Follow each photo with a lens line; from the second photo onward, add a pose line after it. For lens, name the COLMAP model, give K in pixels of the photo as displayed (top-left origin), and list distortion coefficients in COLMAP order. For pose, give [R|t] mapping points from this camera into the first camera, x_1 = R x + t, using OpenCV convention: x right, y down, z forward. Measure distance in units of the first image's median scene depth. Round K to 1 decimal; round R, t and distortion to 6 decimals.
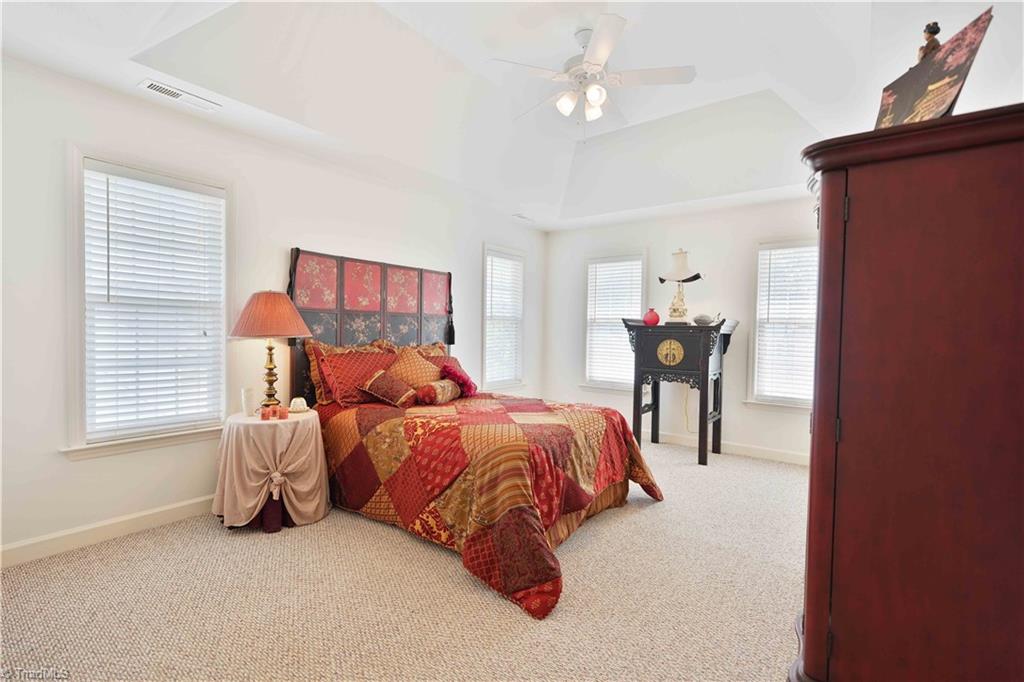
lens RADIAL K [[462.5, 0, 515.2], [0, 462.5, 341.1], [0, 0, 1]] dist [0.001267, 0.000422]
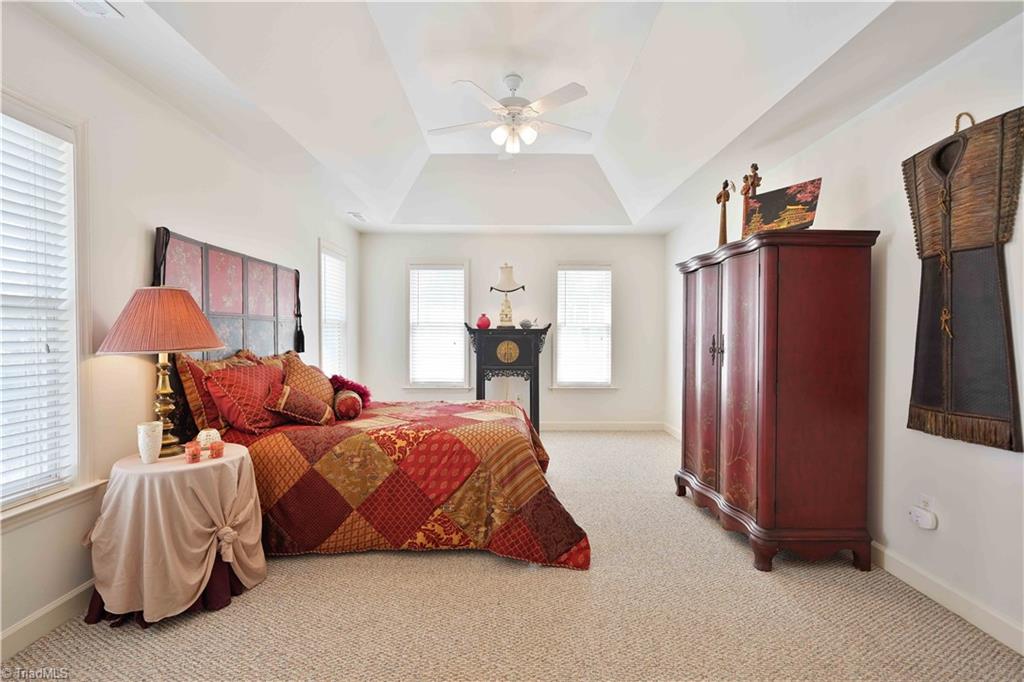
lens RADIAL K [[462.5, 0, 515.2], [0, 462.5, 341.1], [0, 0, 1]] dist [0.001267, 0.000422]
pose [[0.783011, -0.024148, 0.621539, -0.574312], [0.025528, 0.999652, 0.006678, -0.014847], [-0.621484, 0.010638, 0.783355, 0.097217]]
